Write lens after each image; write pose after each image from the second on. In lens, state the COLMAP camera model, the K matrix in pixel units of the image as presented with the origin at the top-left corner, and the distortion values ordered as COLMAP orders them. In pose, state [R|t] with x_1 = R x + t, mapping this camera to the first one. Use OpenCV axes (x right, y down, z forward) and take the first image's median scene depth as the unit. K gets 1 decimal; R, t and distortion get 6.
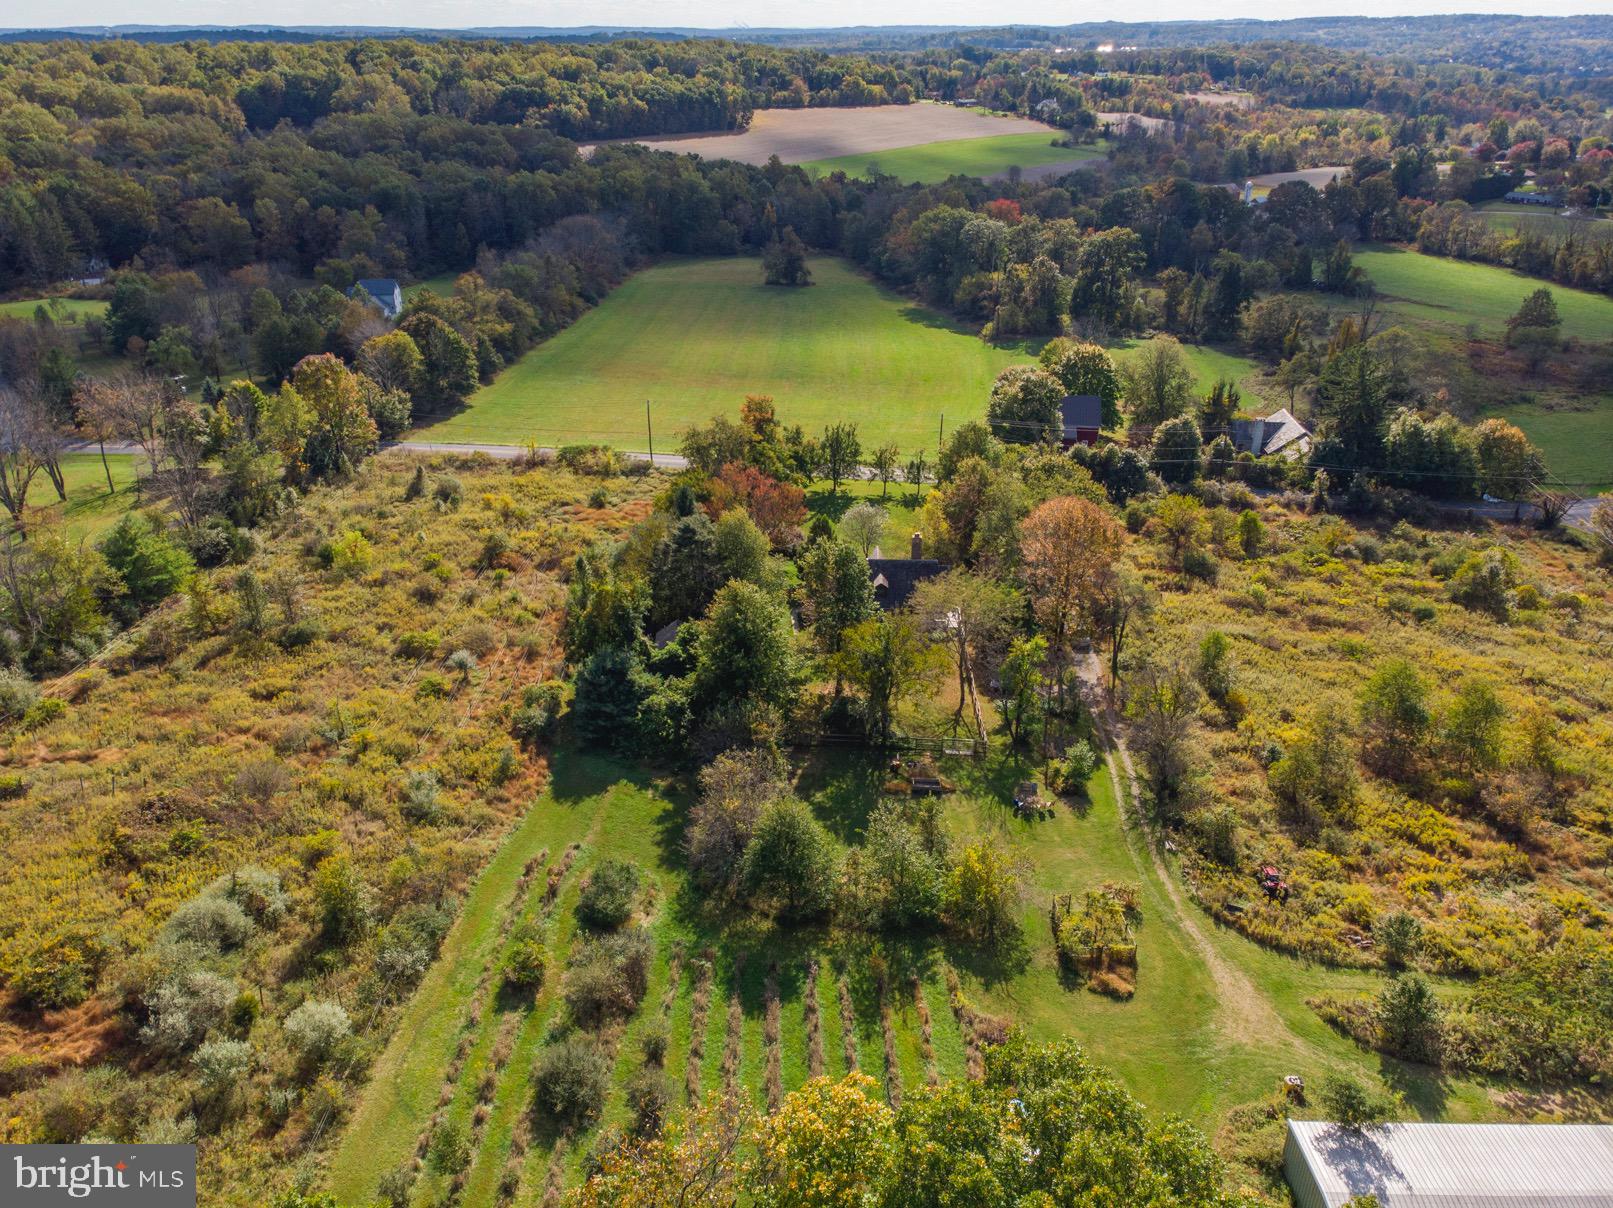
lens RADIAL K [[1185.3, 0, 809.2], [0, 1185.3, 601.3], [0, 0, 1]] dist [-0.000266, 0.015845]
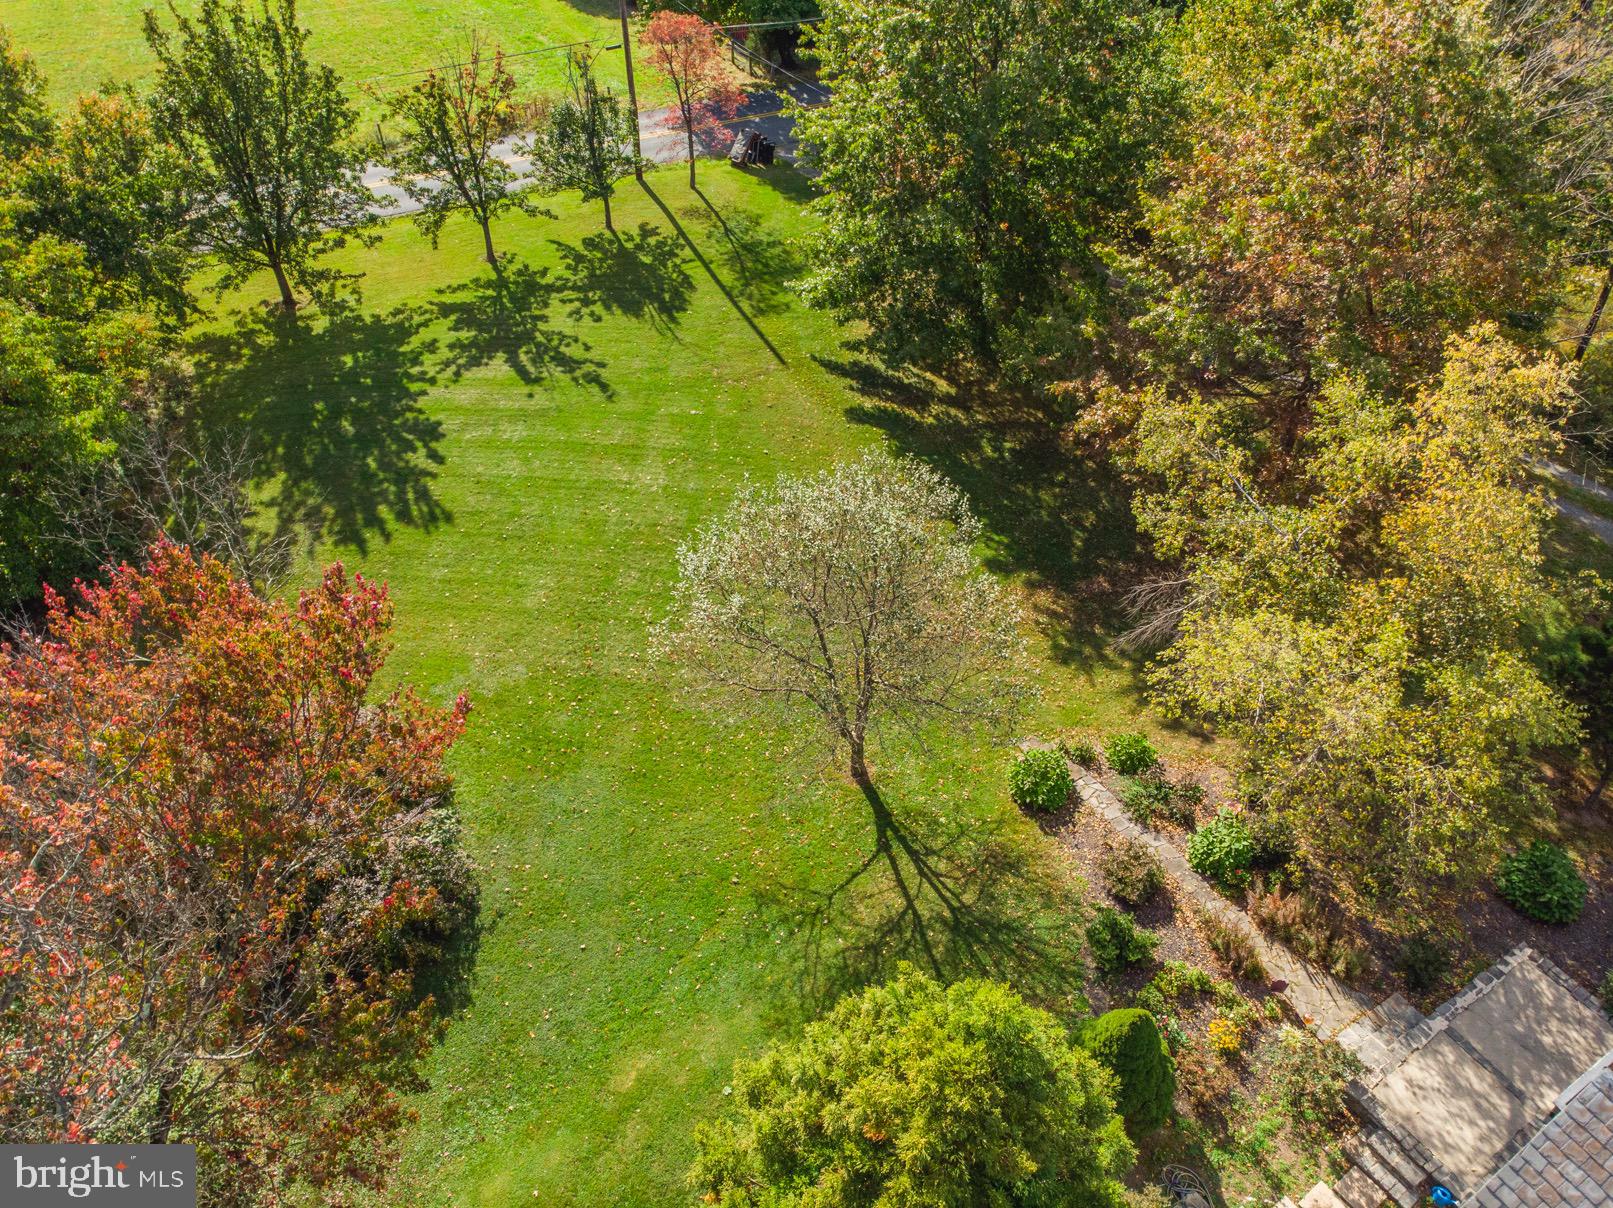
lens RADIAL K [[1174.5, 0, 813.5], [0, 1174.5, 603.5], [0, 0, 1]] dist [0.012670, 0.008441]
pose [[0.825114, -0.388522, 0.410169, -0.012447], [0.251959, 0.902862, 0.348363, -0.092950], [-0.505672, -0.184094, 0.842855, 0.711184]]
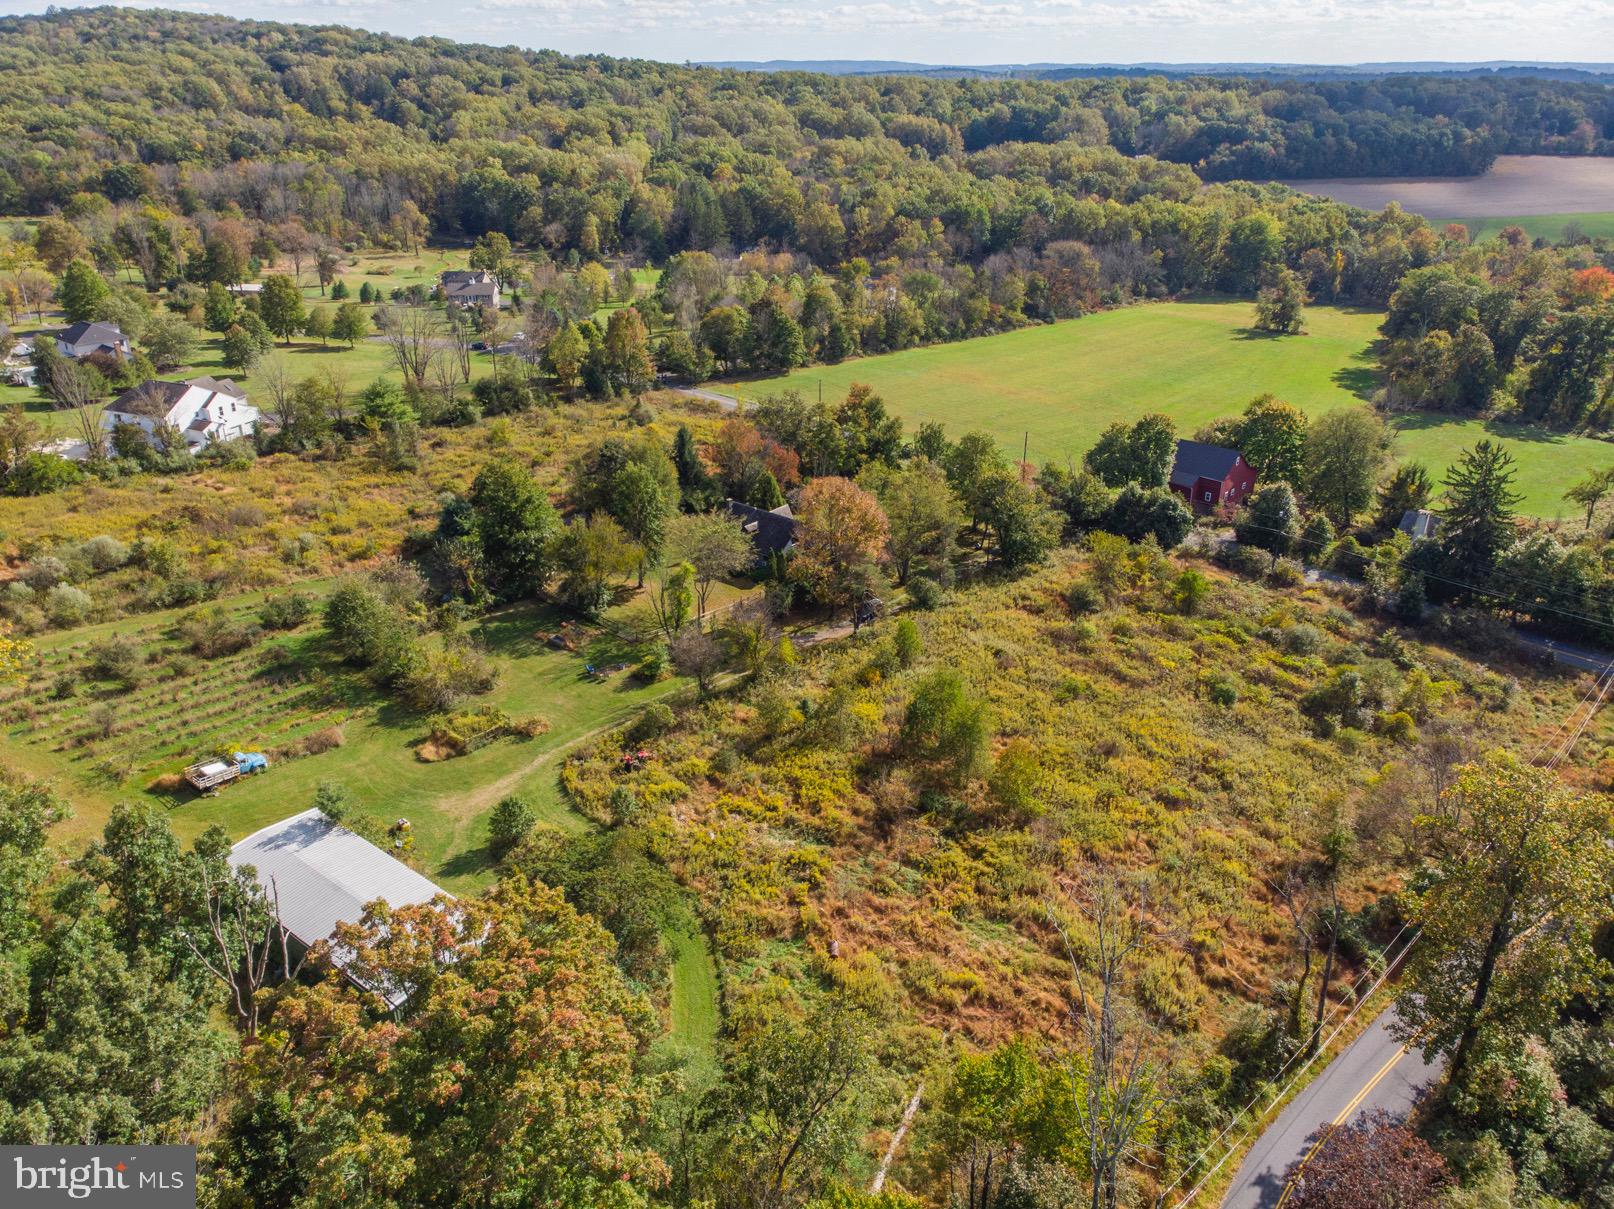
lens RADIAL K [[1185.7, 0, 807.0], [0, 1185.7, 604.5], [0, 0, 1]] dist [0.008550, 0.003883]
pose [[0.790957, 0.254597, -0.556388, 0.561299], [-0.267655, 0.961672, 0.059555, -0.018957], [0.550226, 0.101815, 0.828785, 0.030440]]
